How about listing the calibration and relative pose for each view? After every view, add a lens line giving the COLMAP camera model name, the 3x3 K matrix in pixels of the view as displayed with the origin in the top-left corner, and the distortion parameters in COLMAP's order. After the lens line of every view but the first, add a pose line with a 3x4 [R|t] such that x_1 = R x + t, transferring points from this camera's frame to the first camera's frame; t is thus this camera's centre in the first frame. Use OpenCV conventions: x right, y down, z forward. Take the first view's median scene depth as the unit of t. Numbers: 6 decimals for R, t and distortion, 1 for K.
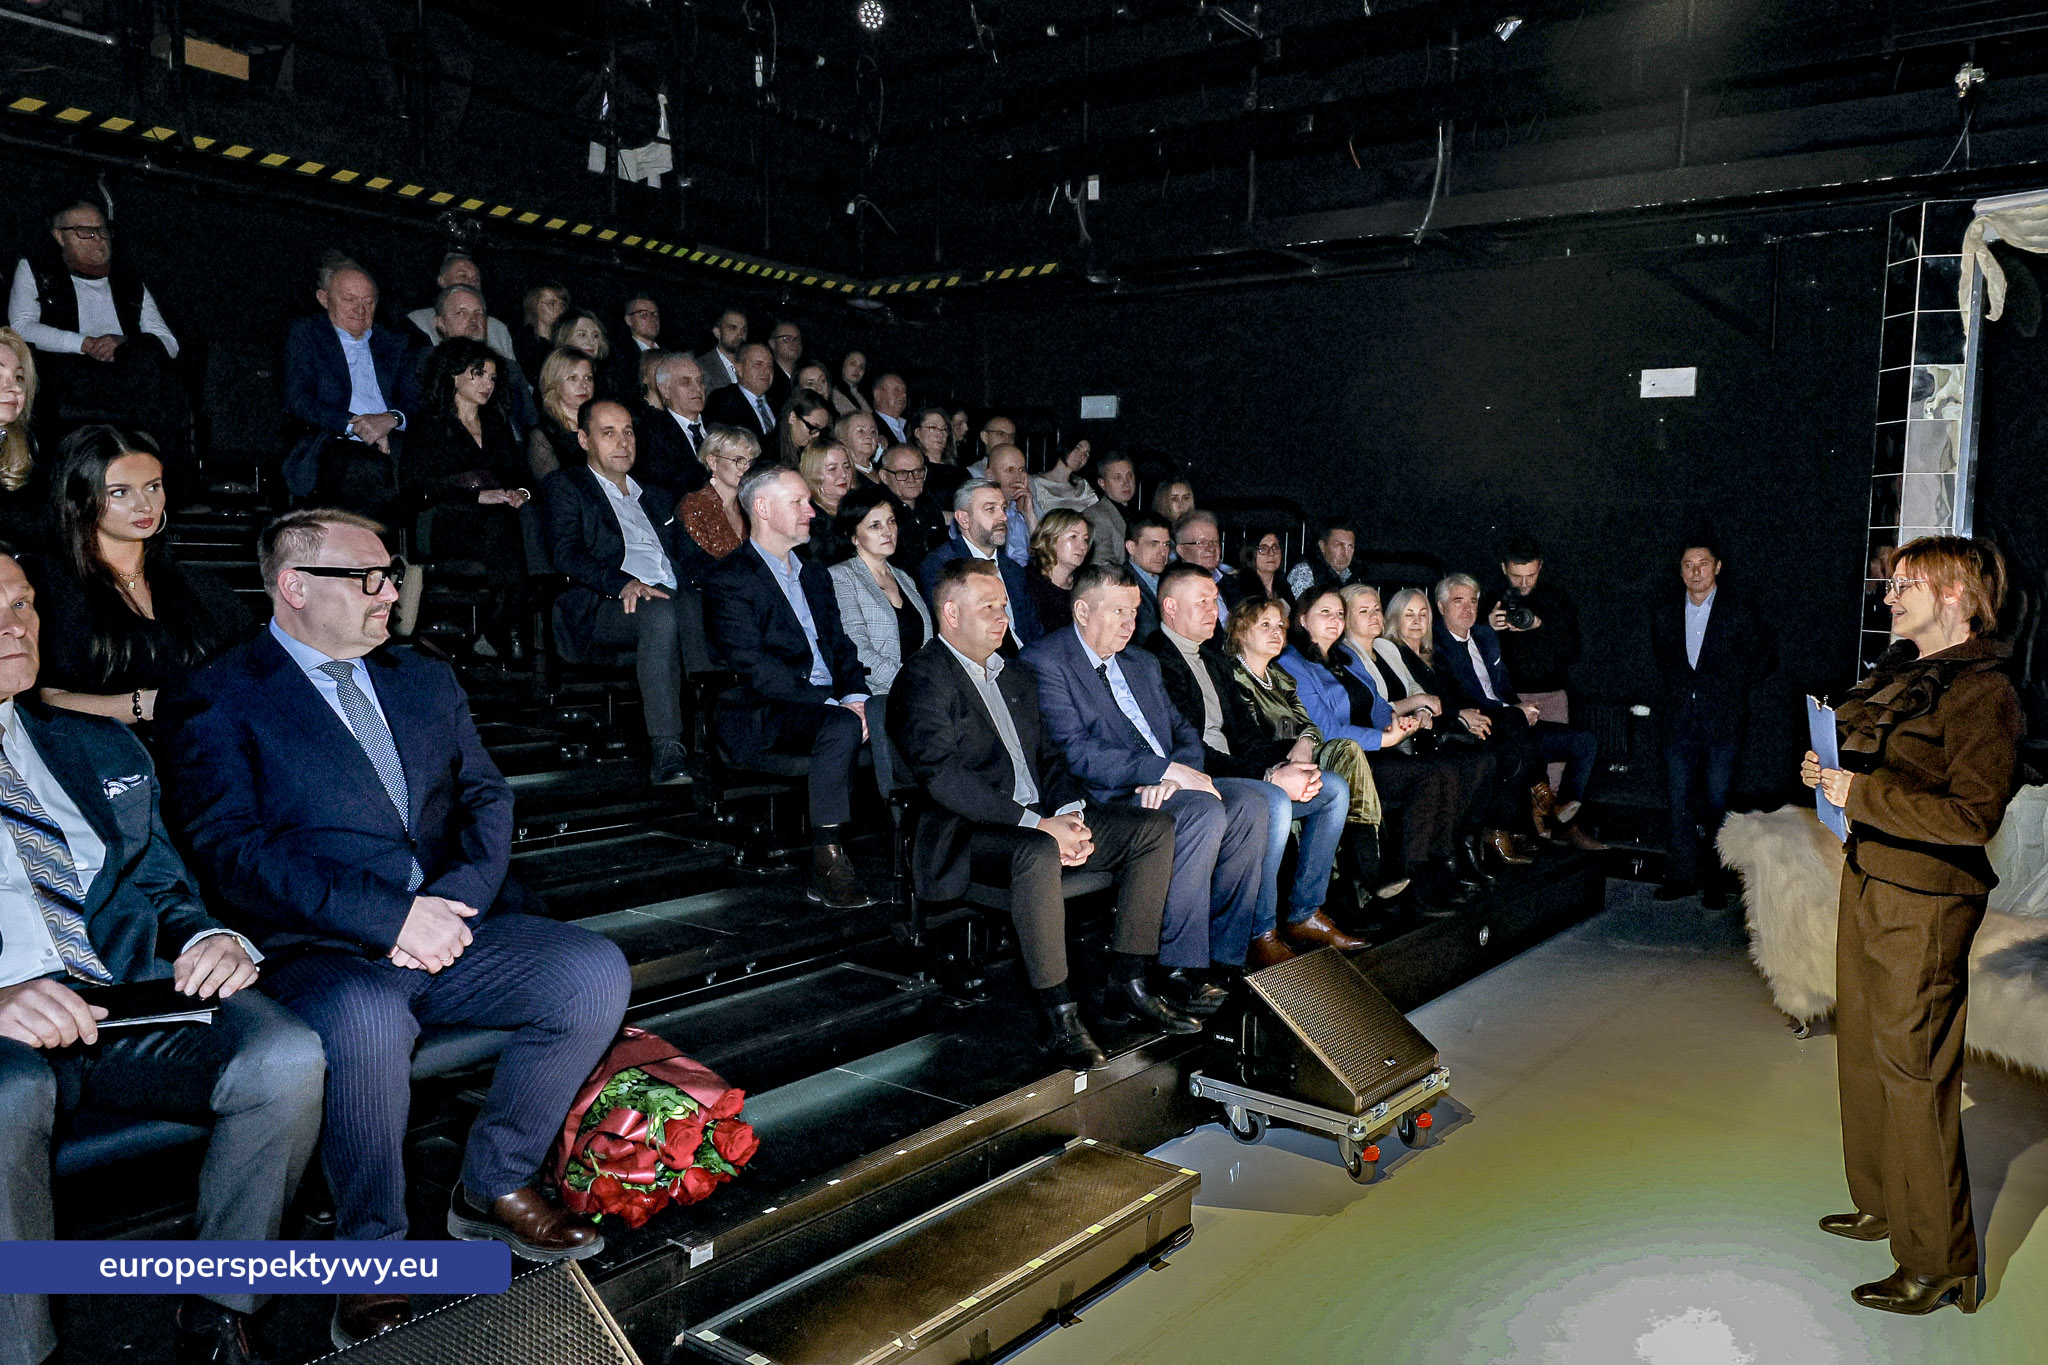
lens RADIAL K [[1499.9, 0, 1119.4], [0, 1499.9, 712.1], [0, 0, 1]] dist [-0.002065, -0.001359]
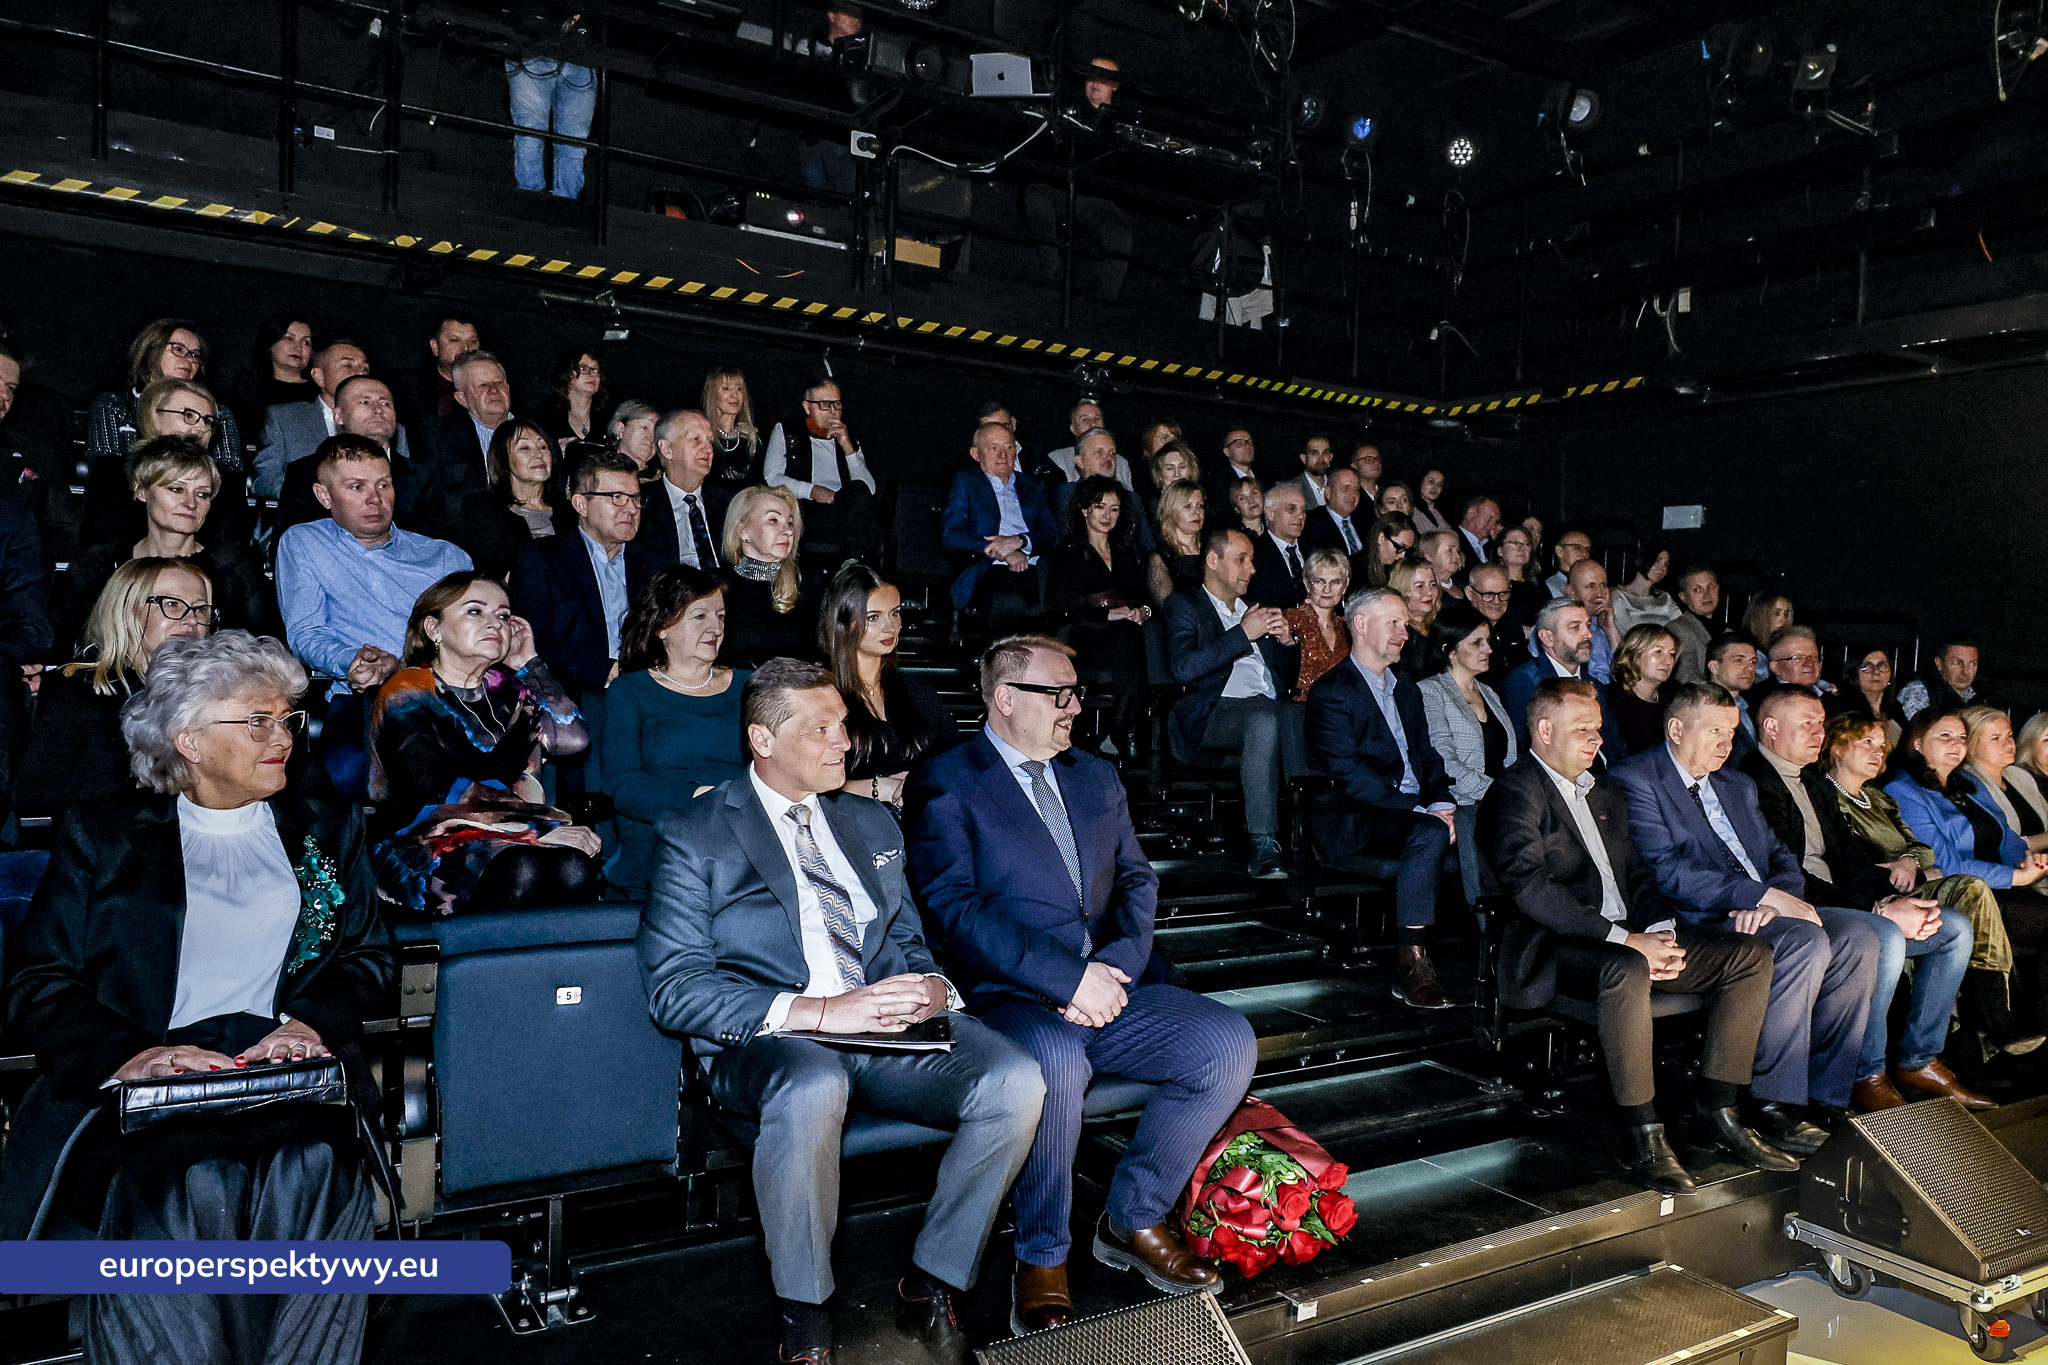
lens RADIAL K [[1499.9, 0, 1119.4], [0, 1499.9, 712.1], [0, 0, 1]] dist [-0.002065, -0.001359]
pose [[0.935234, 0.023286, -0.353263, -0.015790], [-0.047338, 0.997099, -0.059597, -0.002113], [0.350851, 0.072459, 0.933624, -0.056657]]
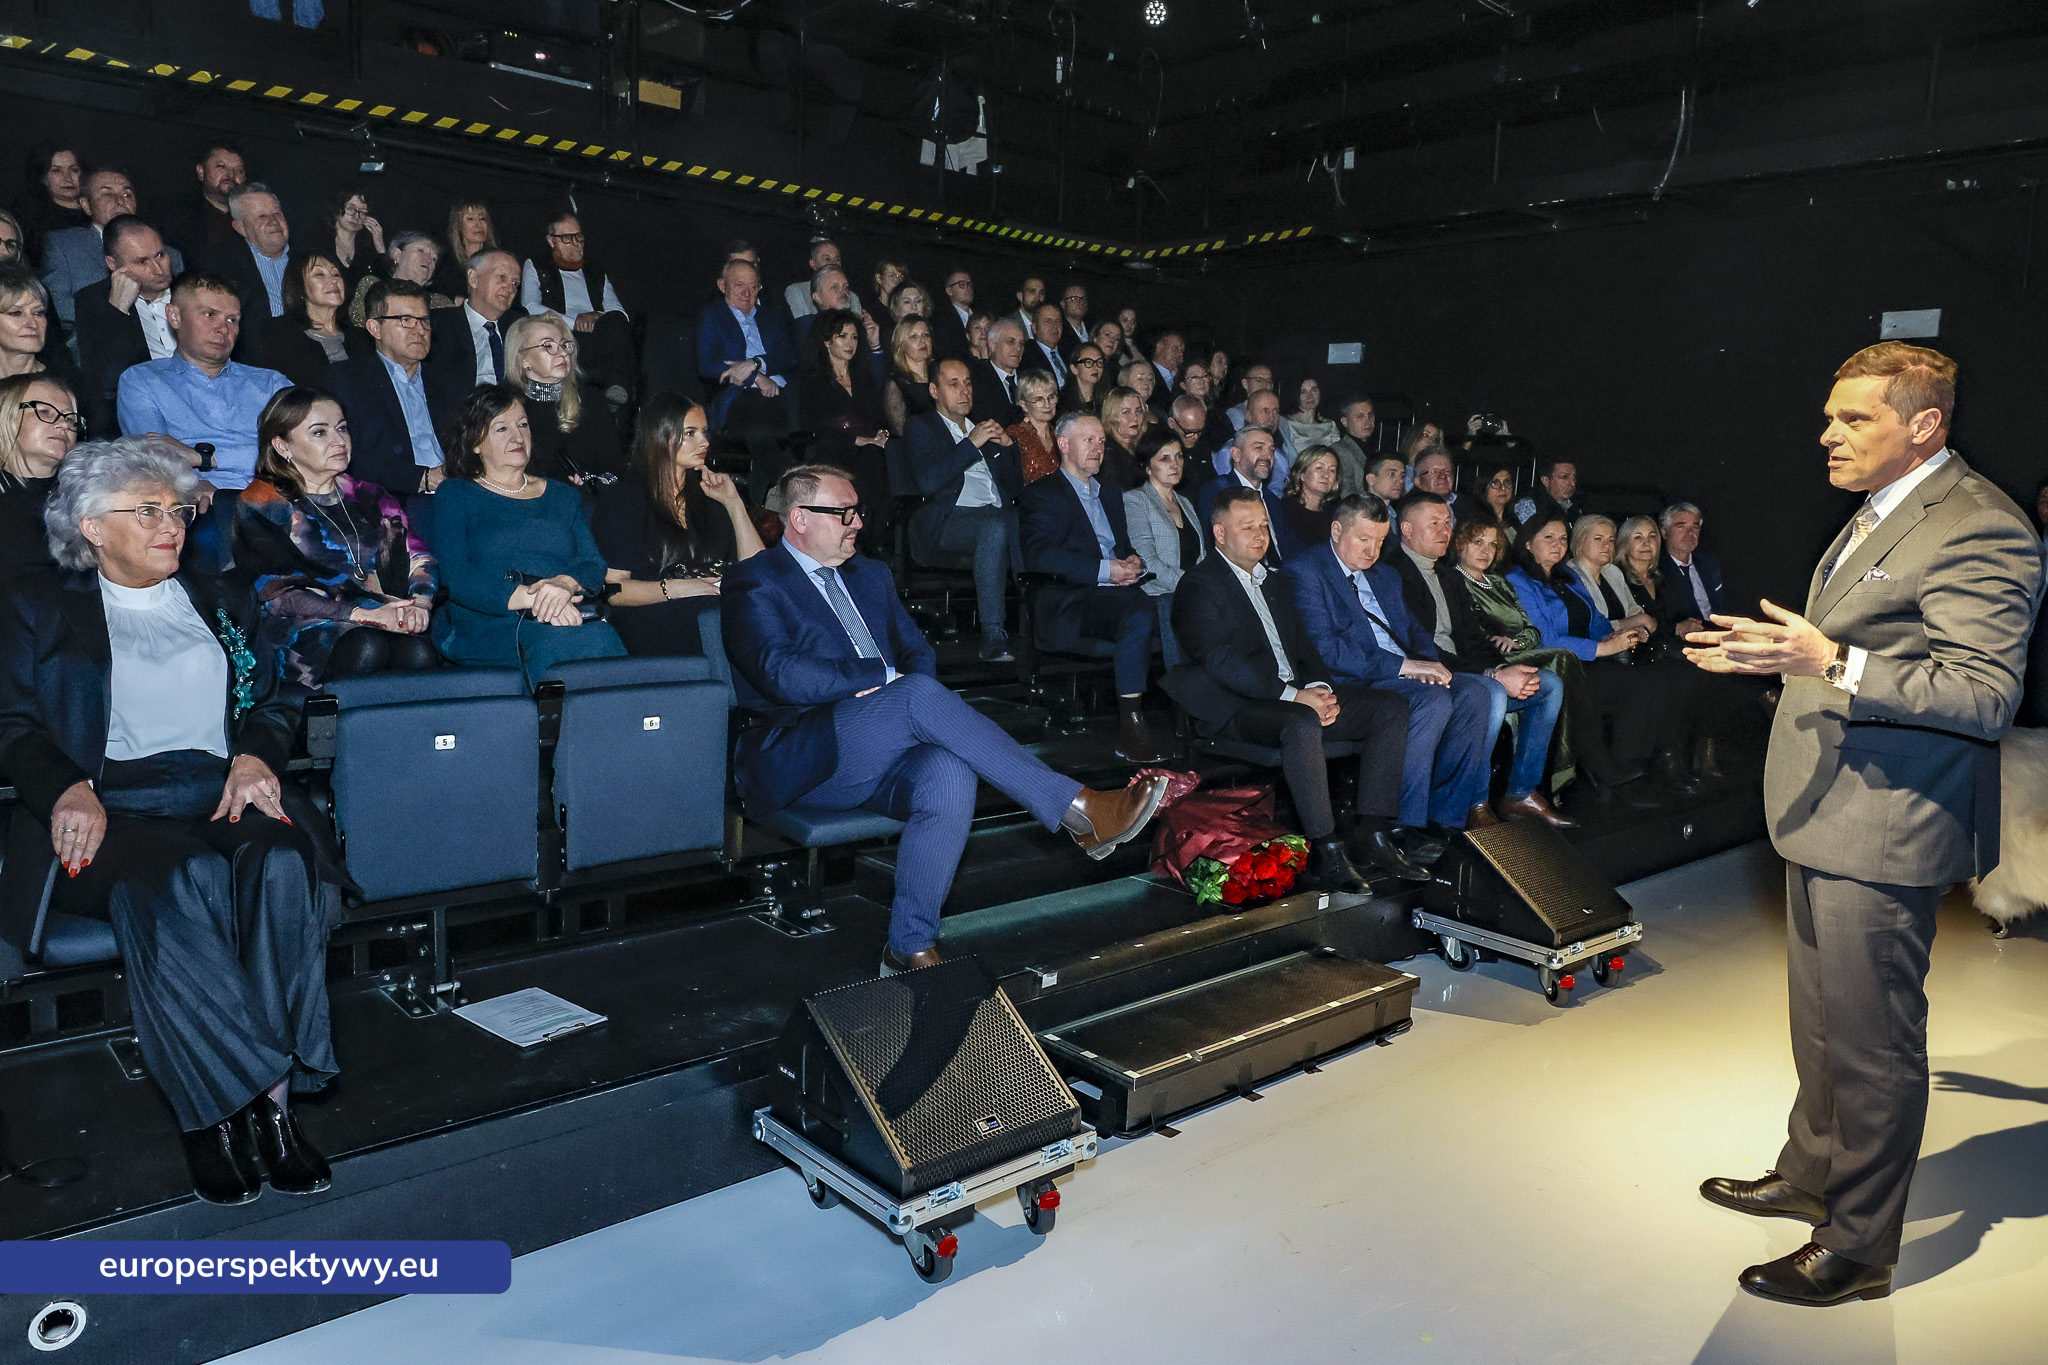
lens RADIAL K [[1410.4, 0, 1001.5], [0, 1410.4, 675.5], [0, 0, 1]] dist [-0.000973, -0.001688]
pose [[0.971751, 0.039300, -0.232713, -0.014673], [-0.032942, 0.998972, 0.031145, 0.020899], [0.233698, -0.022599, 0.972047, -0.150667]]
